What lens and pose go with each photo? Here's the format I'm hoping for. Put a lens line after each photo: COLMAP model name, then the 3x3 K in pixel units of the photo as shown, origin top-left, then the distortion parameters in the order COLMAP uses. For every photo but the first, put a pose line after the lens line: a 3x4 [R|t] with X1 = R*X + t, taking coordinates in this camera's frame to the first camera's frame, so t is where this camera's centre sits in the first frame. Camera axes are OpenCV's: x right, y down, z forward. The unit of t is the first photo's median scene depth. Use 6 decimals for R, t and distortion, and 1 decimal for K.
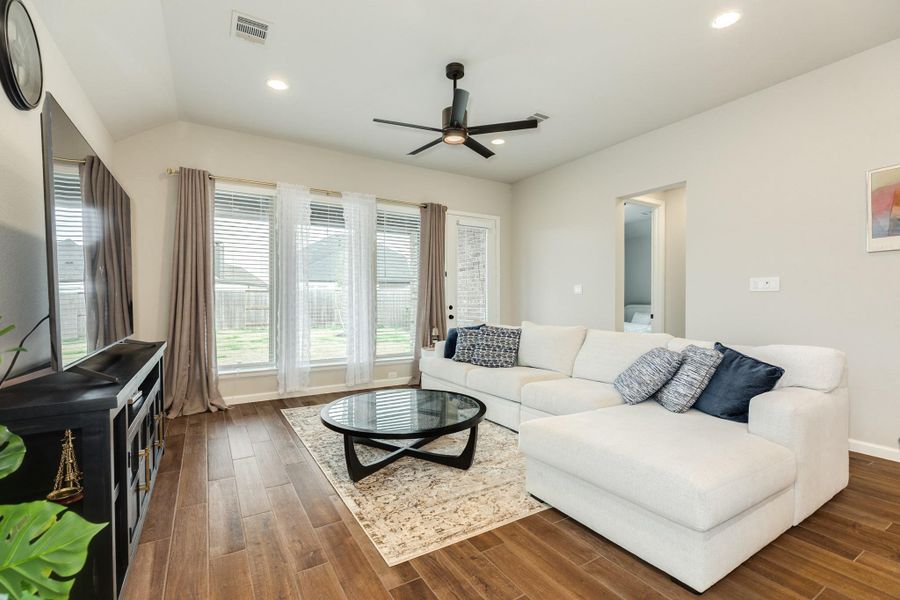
lens RADIAL K [[405.2, 0, 451.6], [0, 405.2, 302.3], [0, 0, 1]] dist [0.003246, 0.000118]
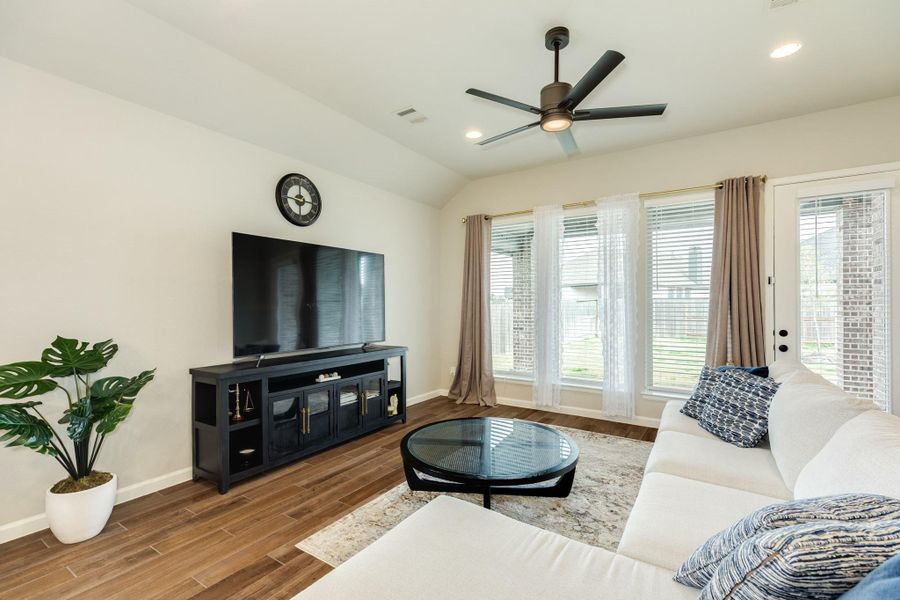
lens RADIAL K [[405.2, 0, 449.3], [0, 405.2, 303.9], [0, 0, 1]] dist [0.003246, 0.000118]
pose [[0.422189, -0.000608, -0.906507, 0.455064], [-0.004777, 0.999984, -0.002895, -0.036809], [0.906495, 0.005553, 0.422180, 0.344224]]
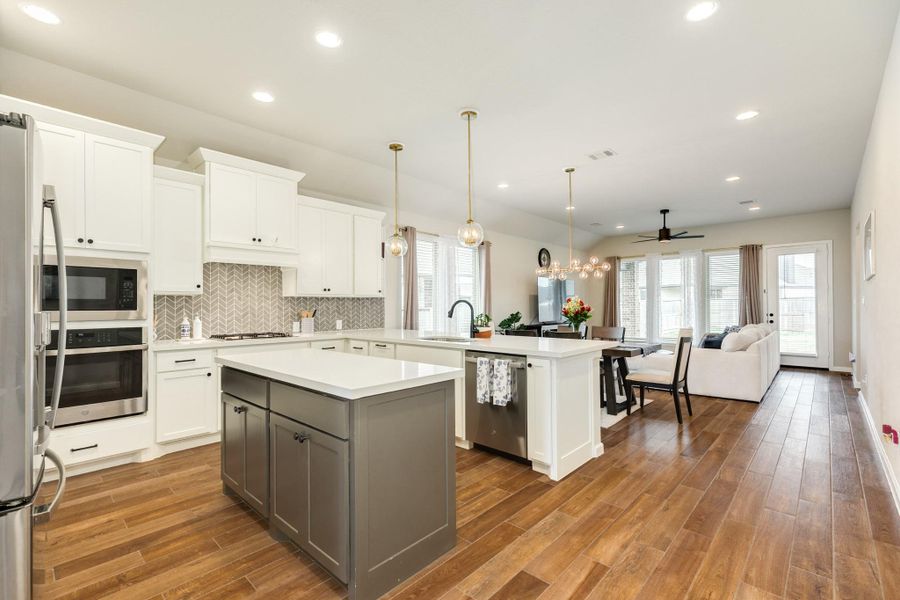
lens RADIAL K [[405.2, 0, 448.0], [0, 405.2, 302.5], [0, 0, 1]] dist [0.003246, 0.000118]
pose [[0.257909, -0.007658, -0.966139, 1.376361], [-0.002616, 0.999959, -0.008624, -0.018889], [0.966166, 0.004752, 0.257879, -0.562722]]
